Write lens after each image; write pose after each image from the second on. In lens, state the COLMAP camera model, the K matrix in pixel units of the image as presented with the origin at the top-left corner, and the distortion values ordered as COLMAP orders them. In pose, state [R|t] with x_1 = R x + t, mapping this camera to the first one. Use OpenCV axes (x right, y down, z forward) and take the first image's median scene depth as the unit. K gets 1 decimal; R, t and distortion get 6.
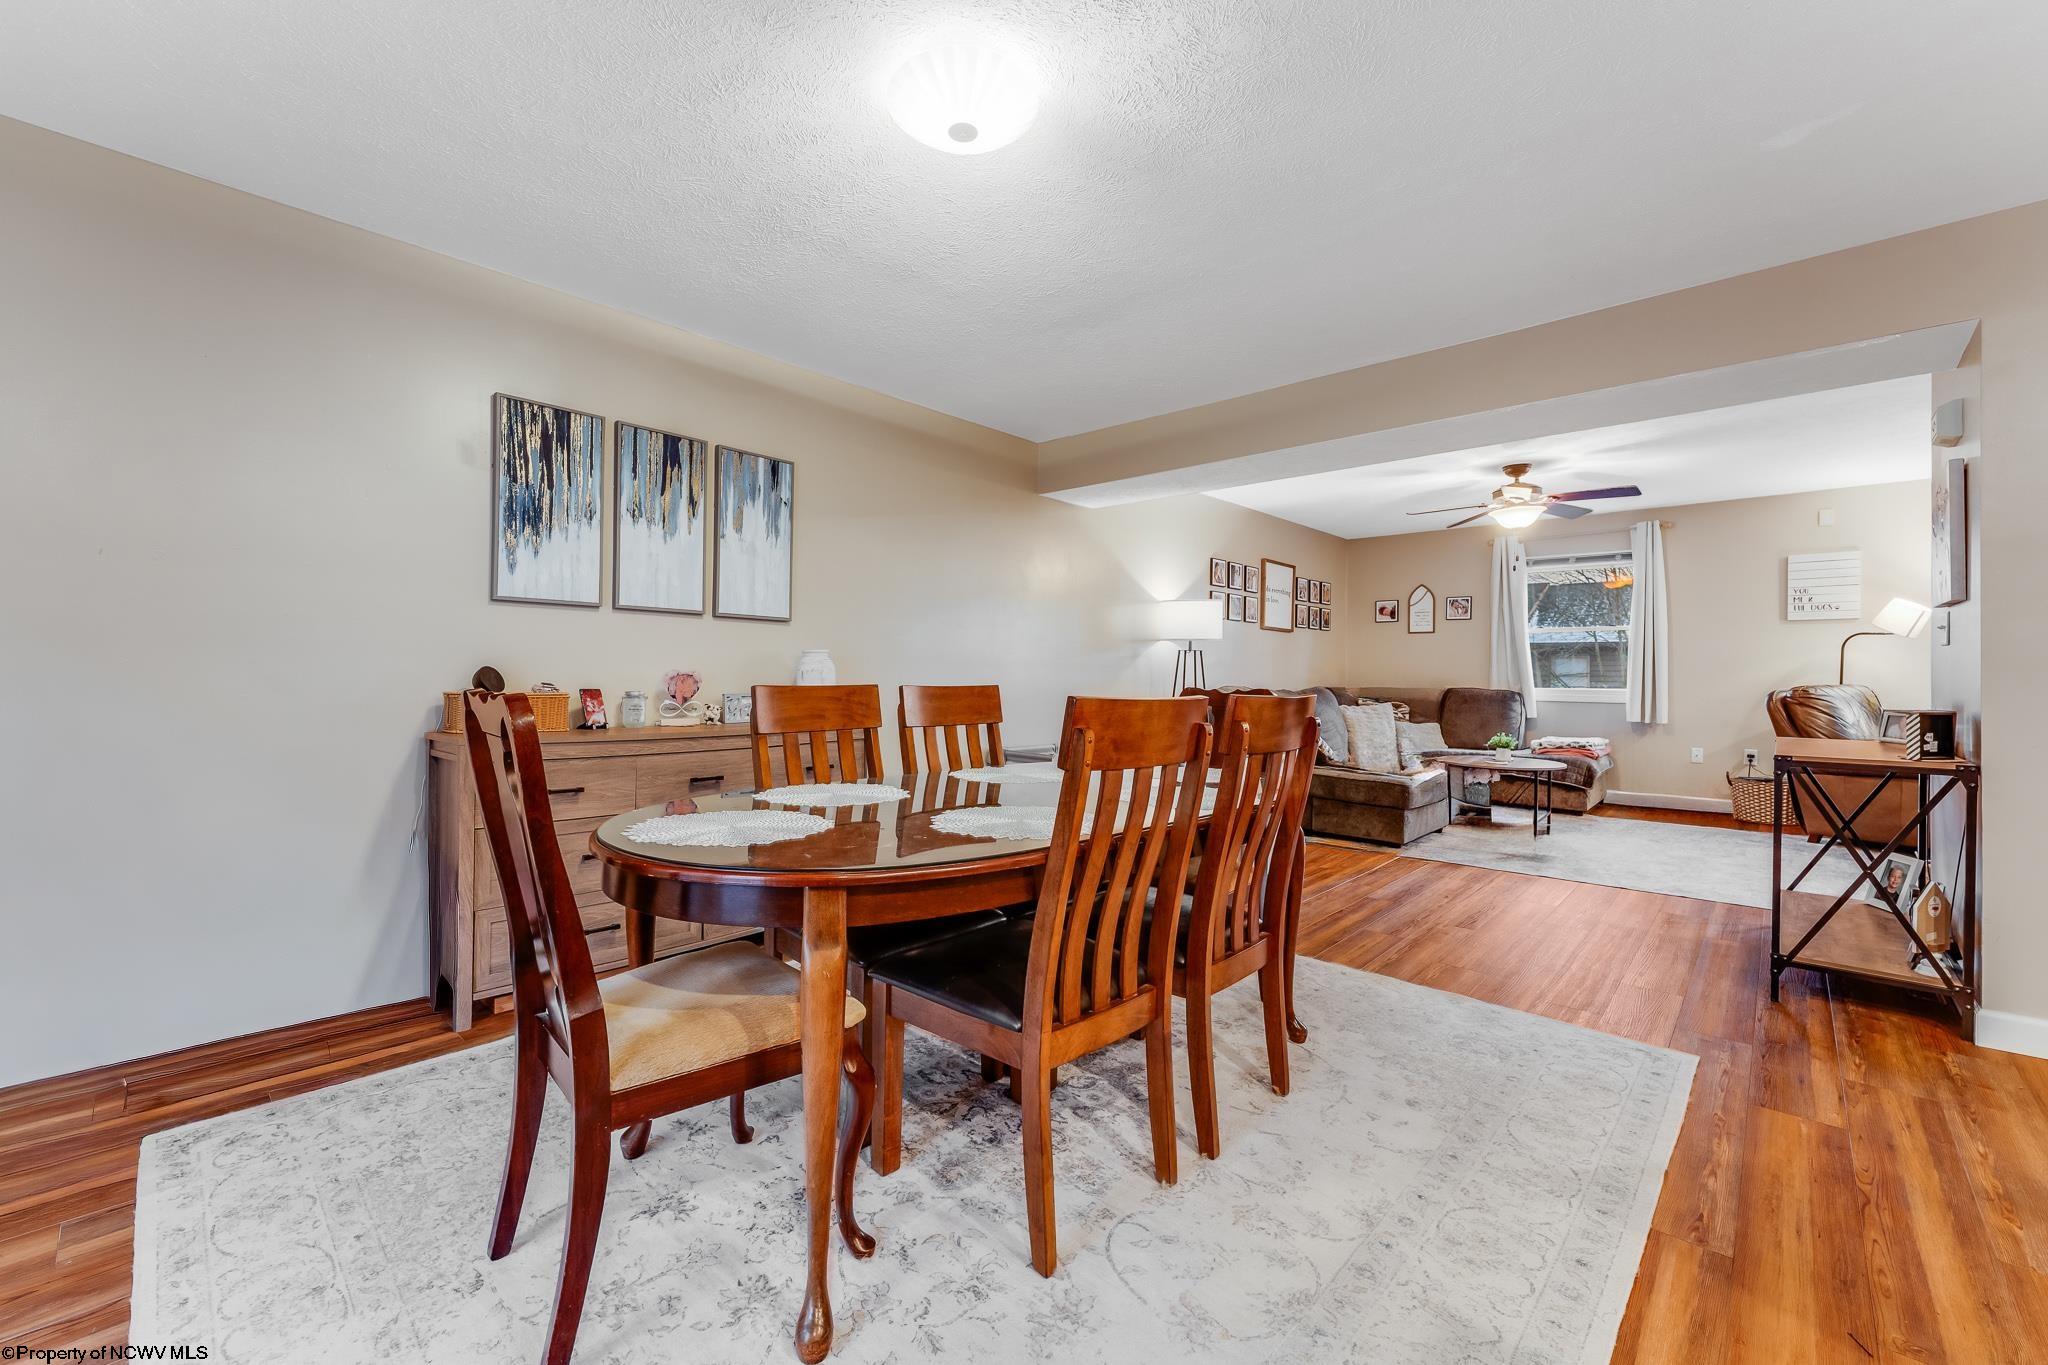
lens RADIAL K [[819.8, 0, 1012.6], [0, 819.8, 673.3], [0, 0, 1]] dist [-0.001900, -0.000282]
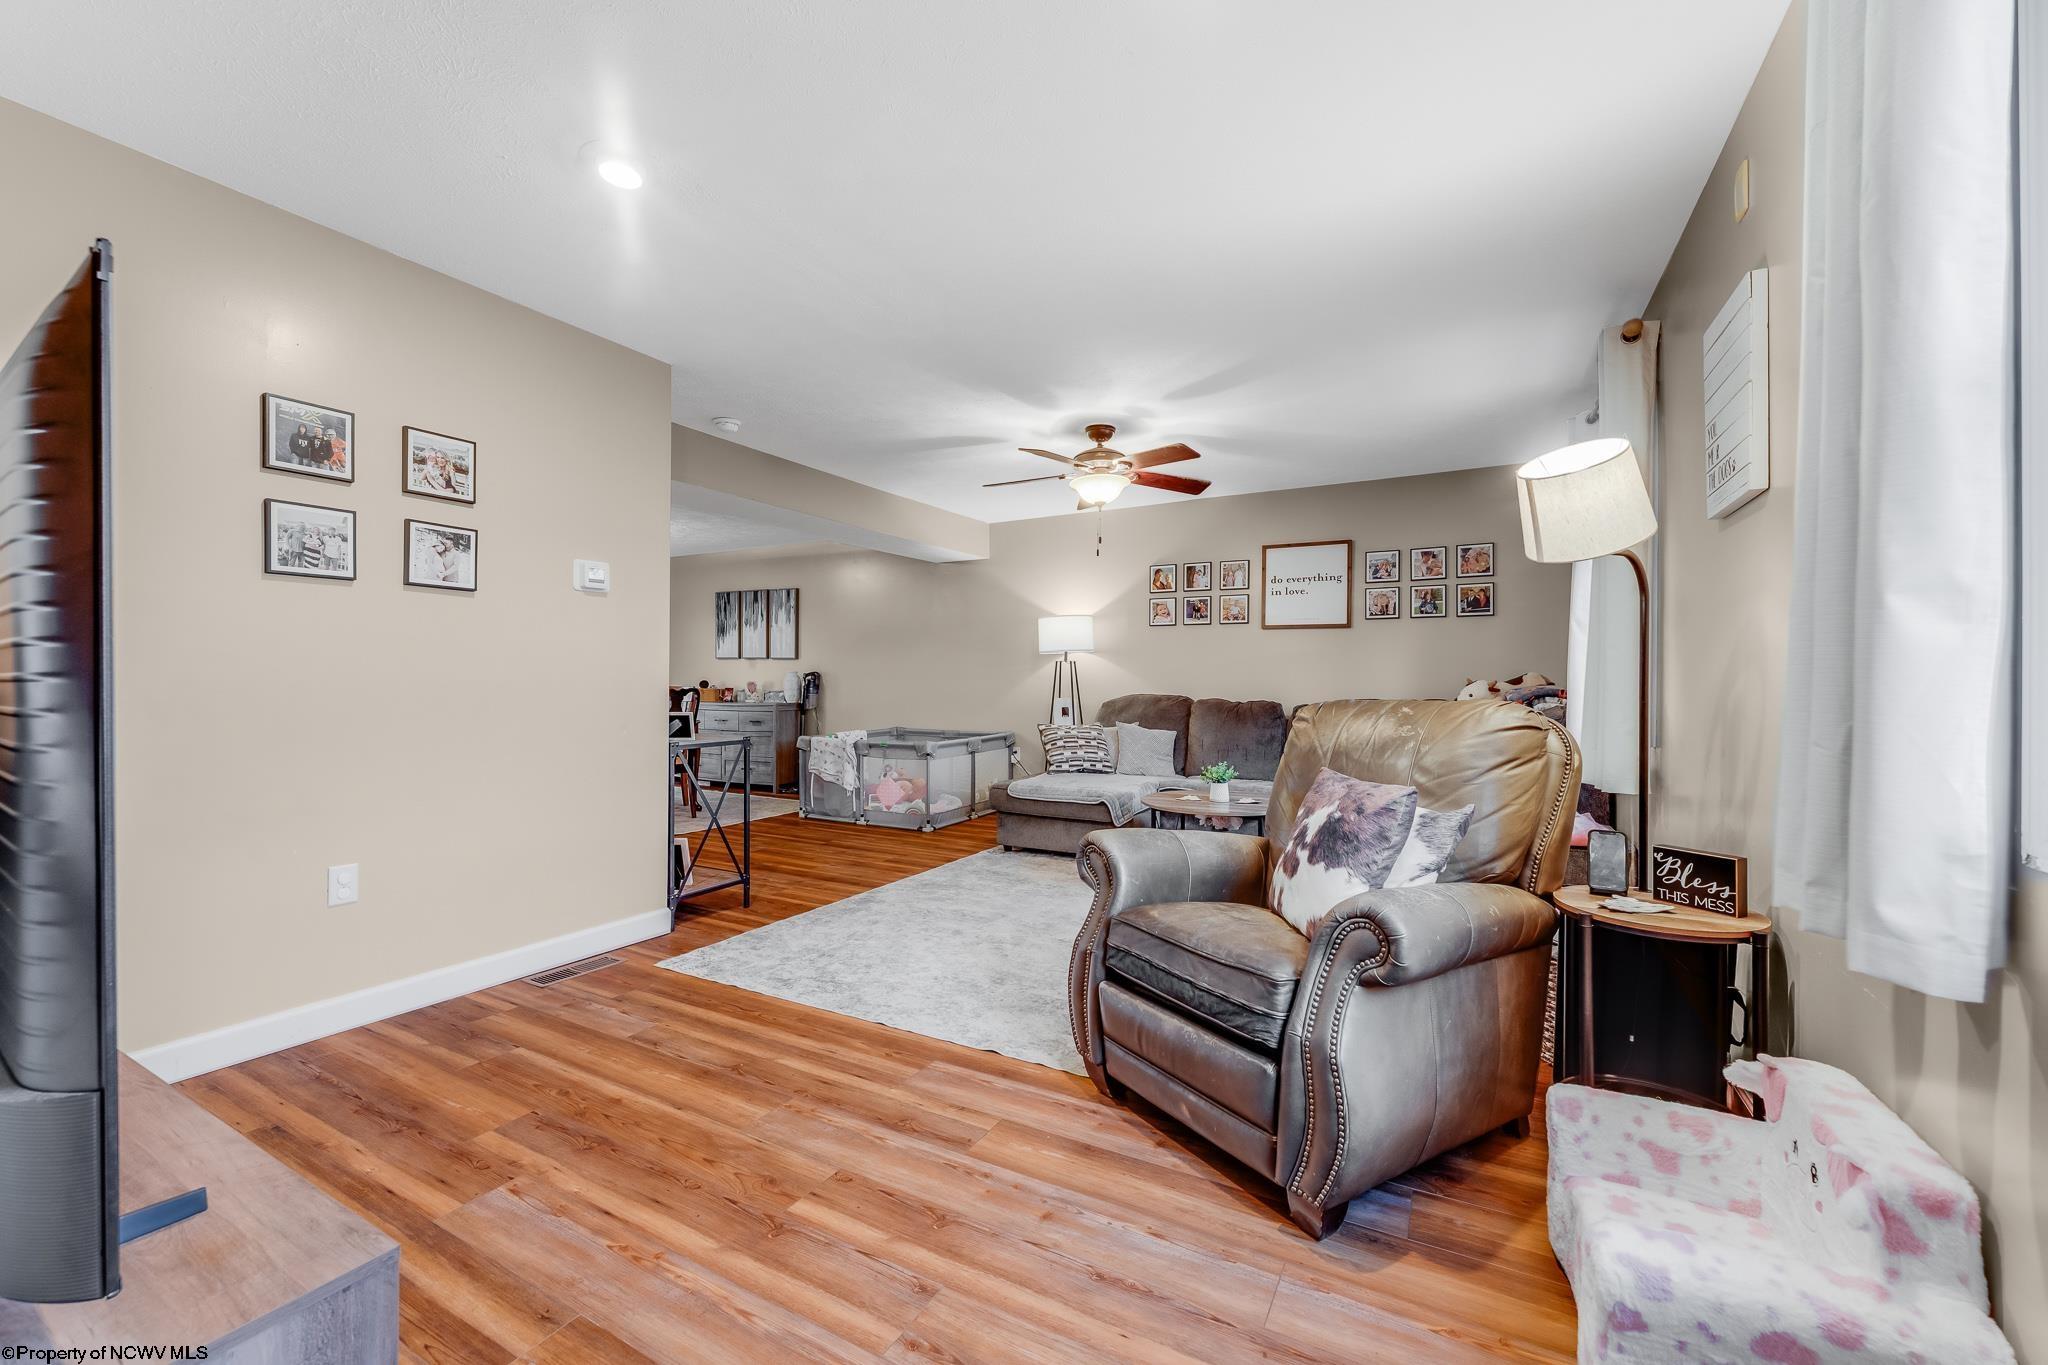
lens RADIAL K [[821.4, 0, 1024.0], [0, 821.4, 682.5], [0, 0, 1]] dist [-0.001341, -0.000053]
pose [[0.254494, -0.002187, -0.967072, 2.558029], [0.001592, 0.999997, -0.001842, 0.006728], [0.967073, -0.001071, 0.254497, 1.285370]]
